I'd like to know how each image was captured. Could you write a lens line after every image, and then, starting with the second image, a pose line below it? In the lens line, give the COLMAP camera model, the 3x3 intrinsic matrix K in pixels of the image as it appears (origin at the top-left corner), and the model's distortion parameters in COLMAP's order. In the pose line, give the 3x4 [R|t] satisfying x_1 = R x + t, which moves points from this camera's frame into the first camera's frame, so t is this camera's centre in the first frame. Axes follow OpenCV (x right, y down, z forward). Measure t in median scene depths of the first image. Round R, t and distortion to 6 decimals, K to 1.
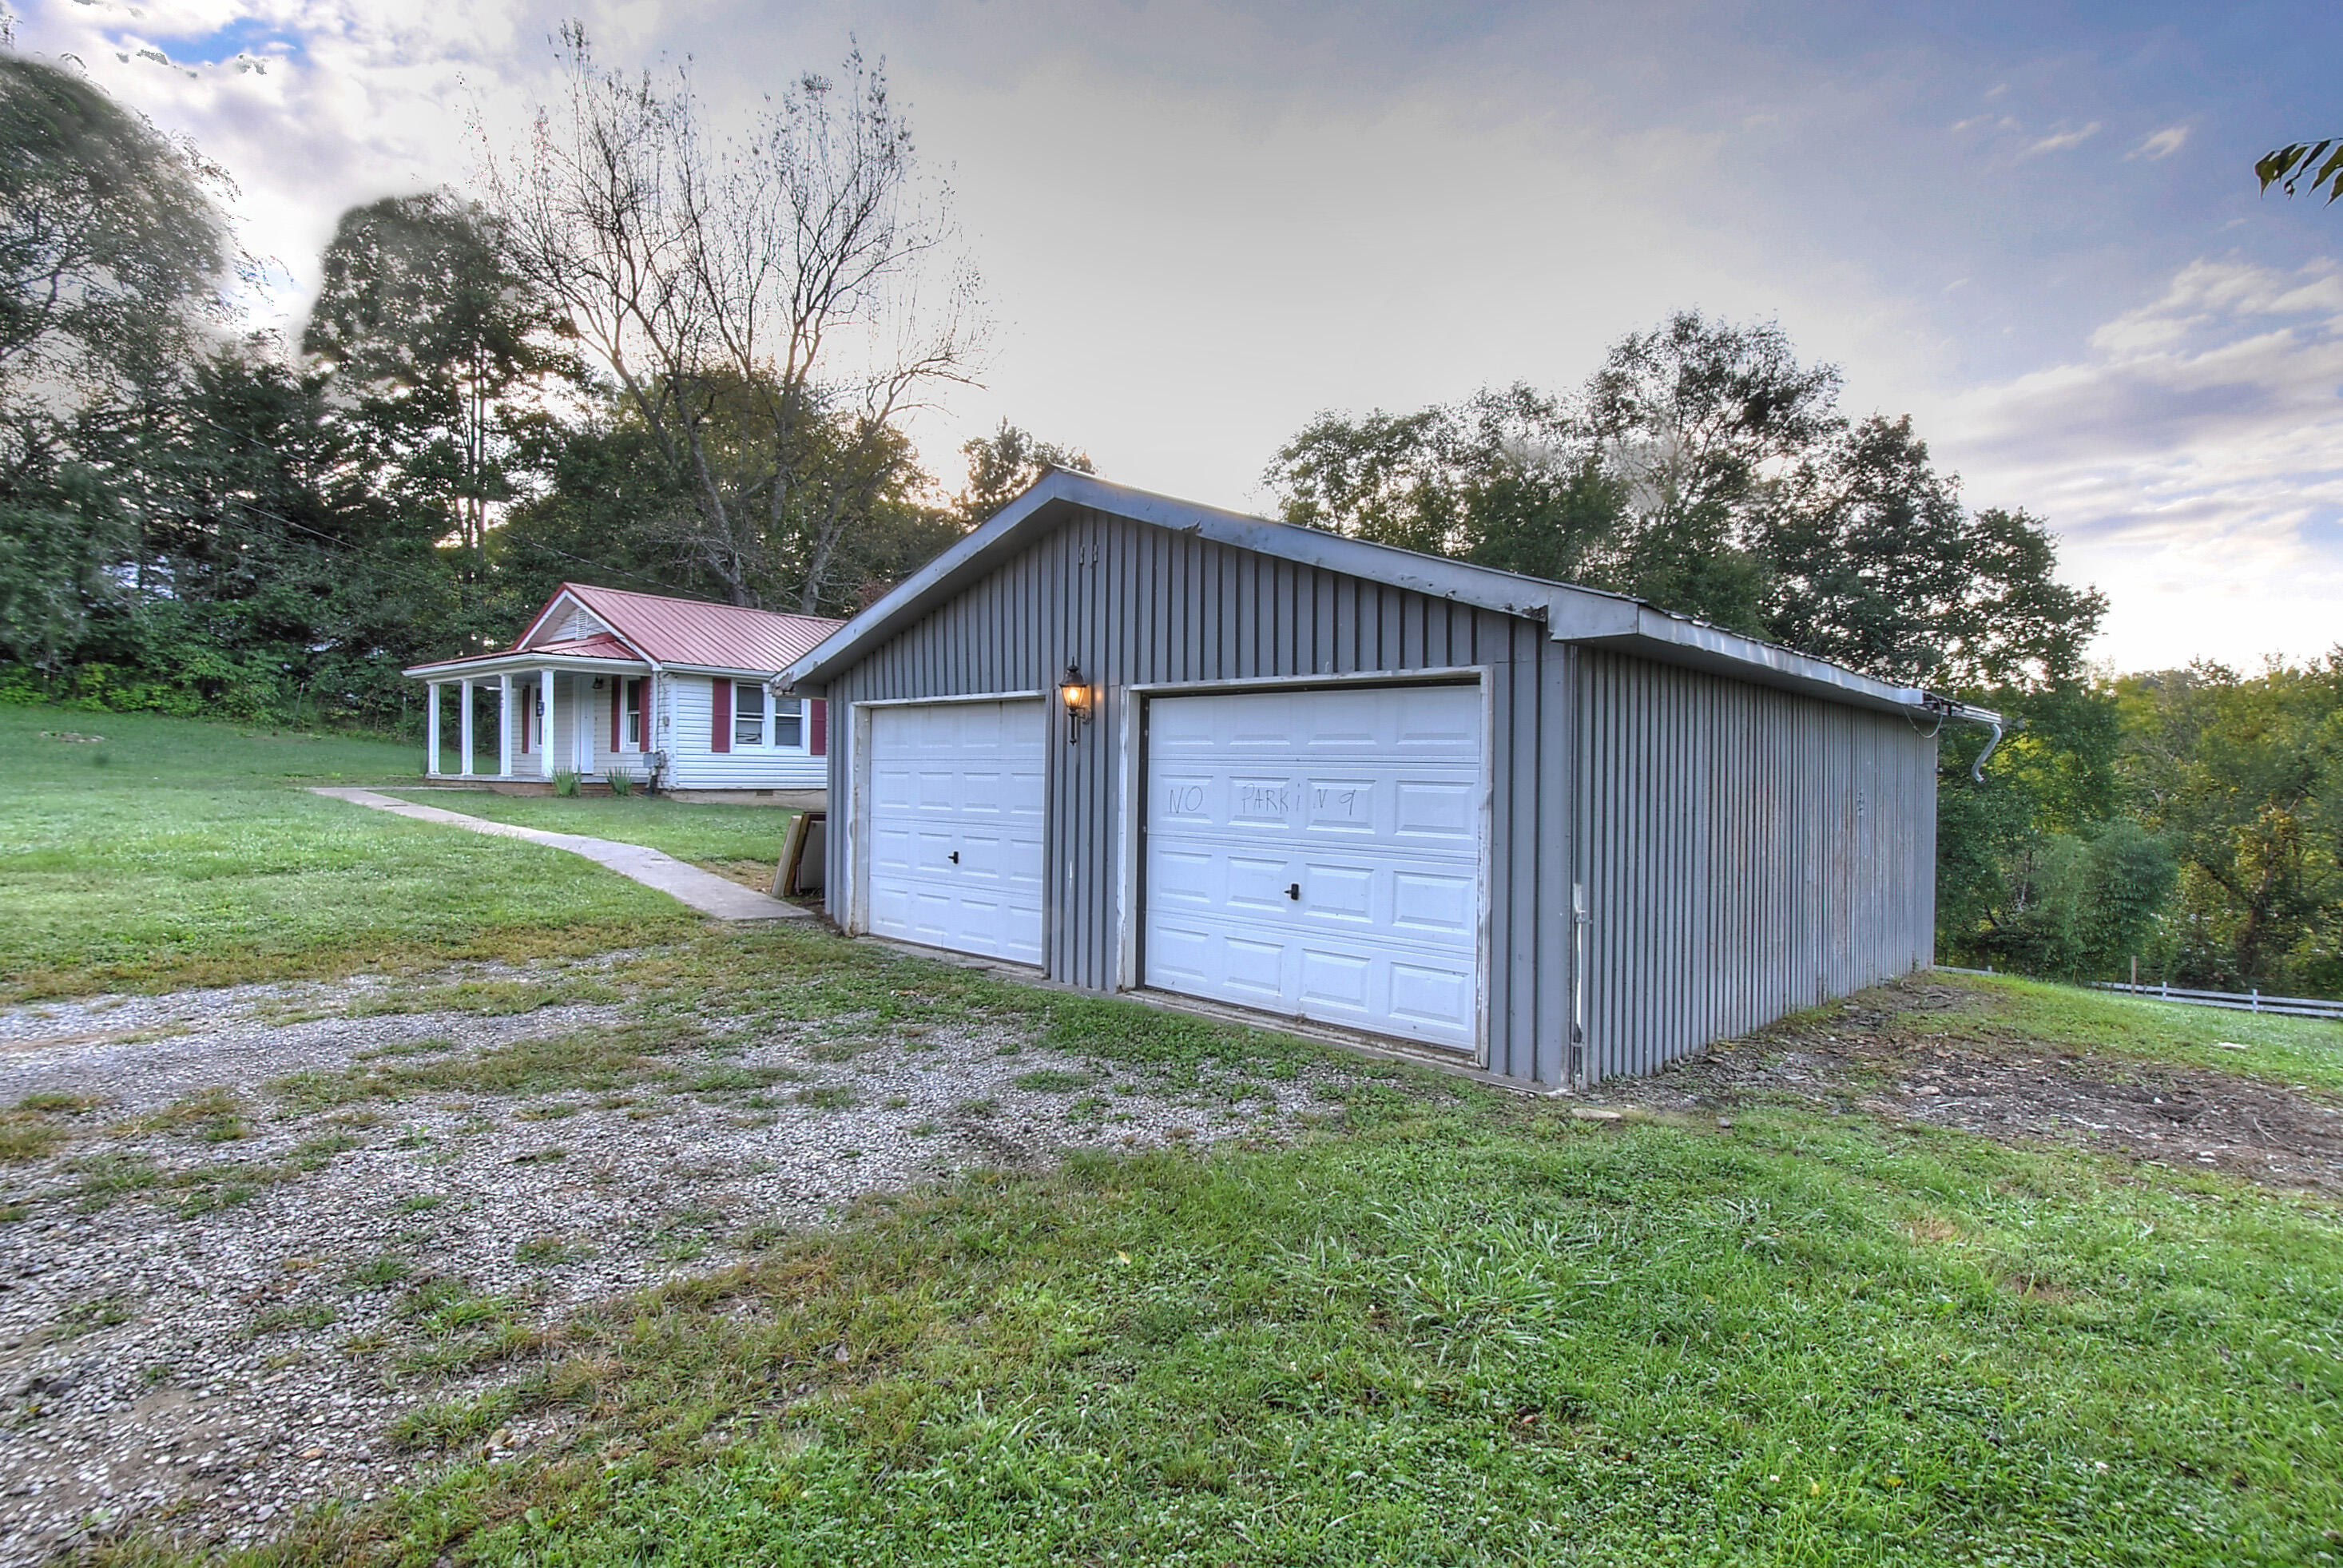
lens RADIAL K [[1092.7, 0, 1185.2], [0, 1092.7, 773.4], [0, 0, 1]] dist [0.002175, -0.003511]
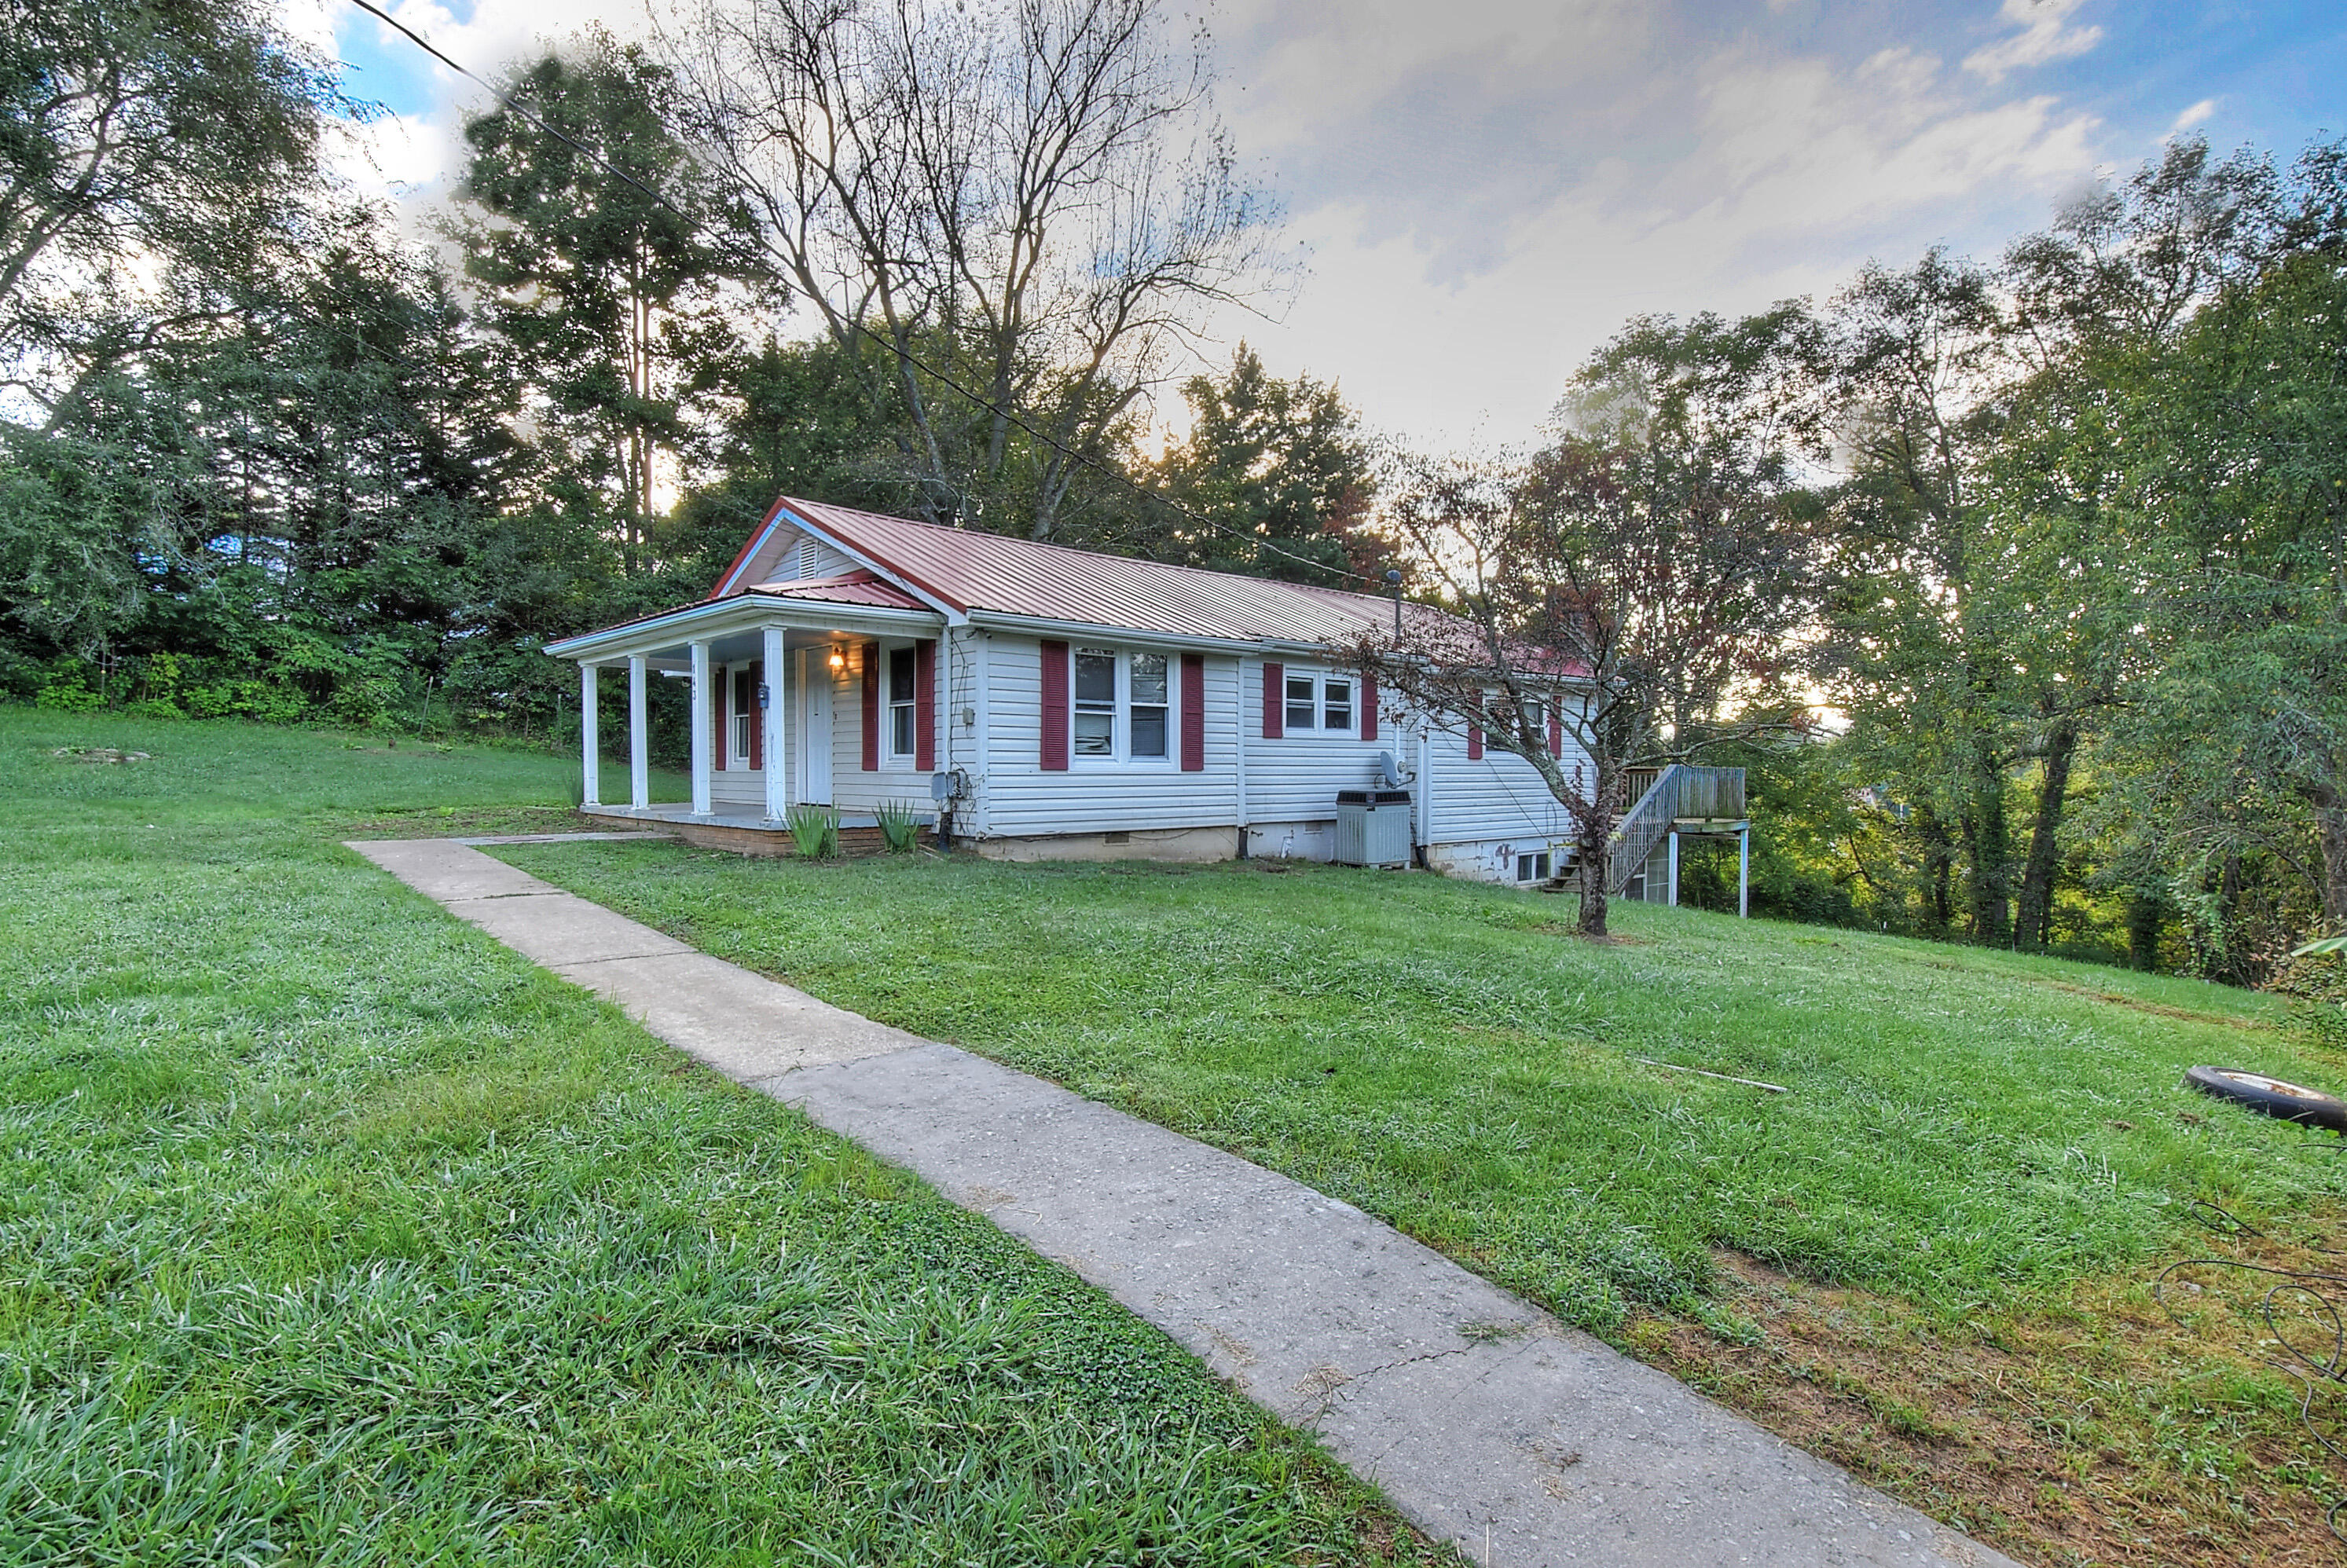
lens RADIAL K [[1094.5, 0, 1189.9], [0, 1094.5, 790.8], [0, 0, 1]] dist [0.002175, -0.003511]
pose [[0.993693, -0.007661, -0.111875, -0.187008], [0.009908, 0.999760, 0.019547, -0.012315], [0.111699, -0.020532, 0.993530, 0.281631]]
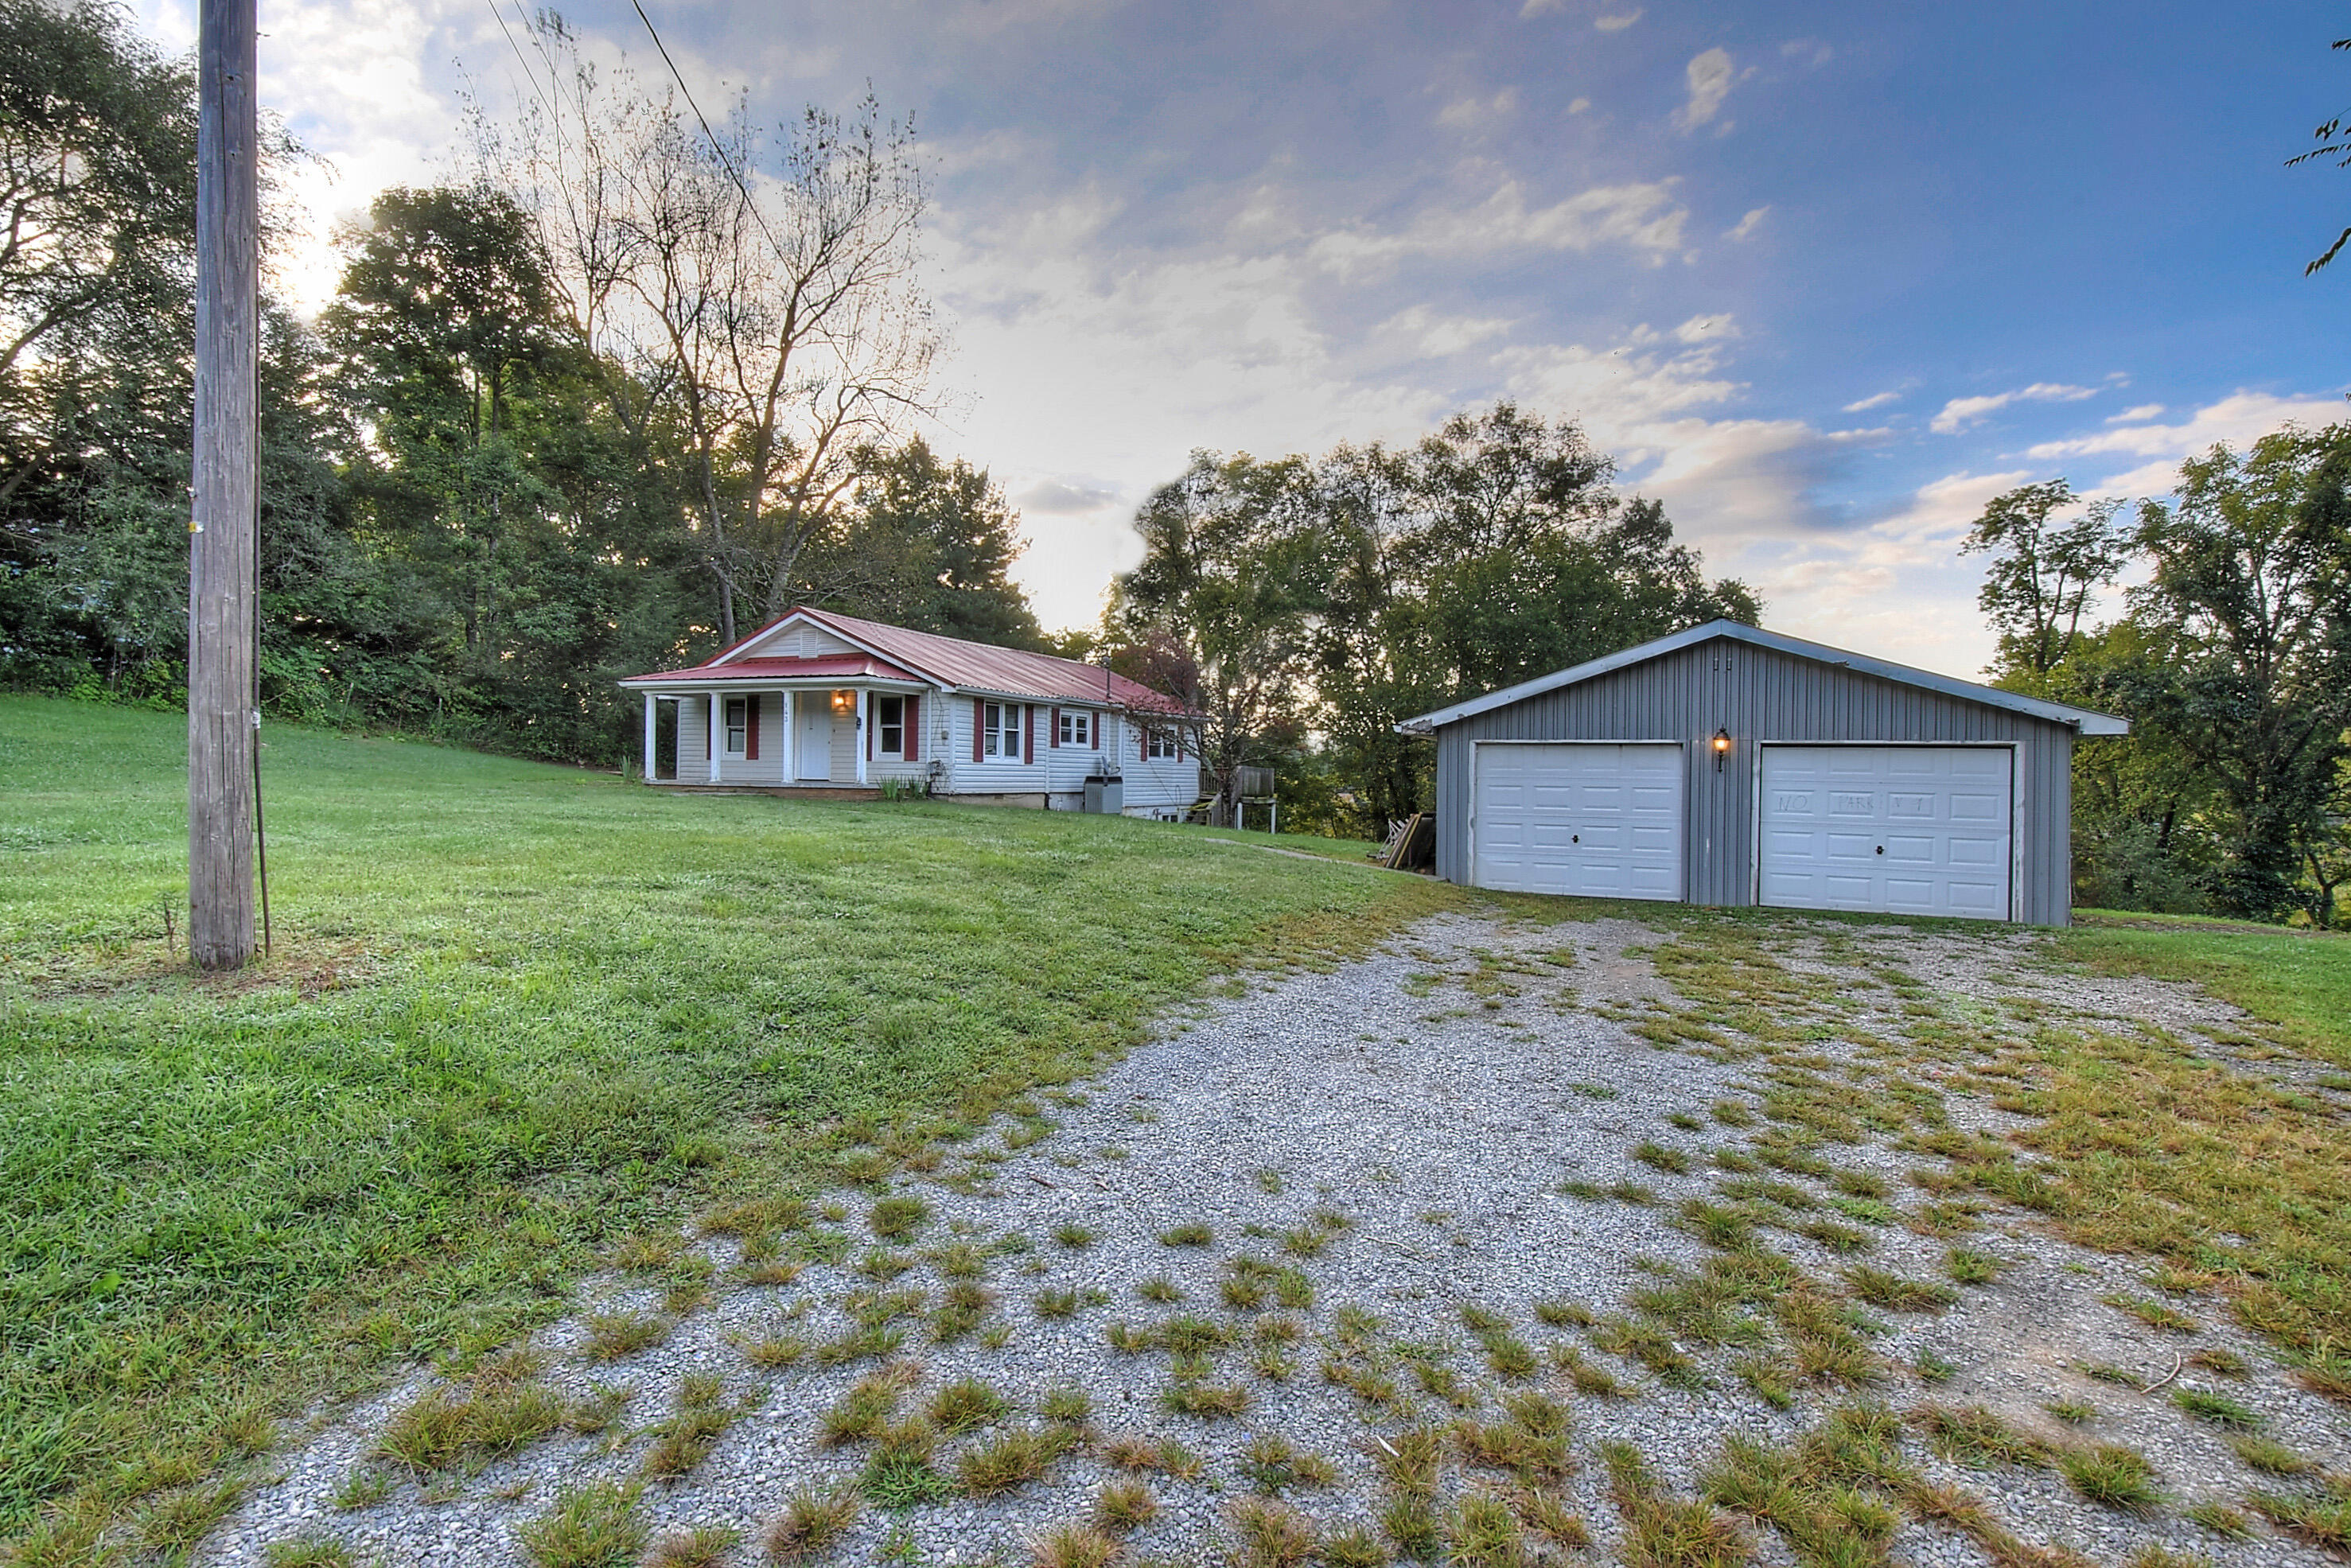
lens RADIAL K [[1096.4, 0, 1180.7], [0, 1096.4, 770.4], [0, 0, 1]] dist [0.002175, -0.003511]
pose [[0.959398, 0.003189, 0.282039, -0.353120], [-0.002419, 0.999992, -0.003076, -0.004574], [-0.282046, 0.002269, 0.959398, -0.118125]]
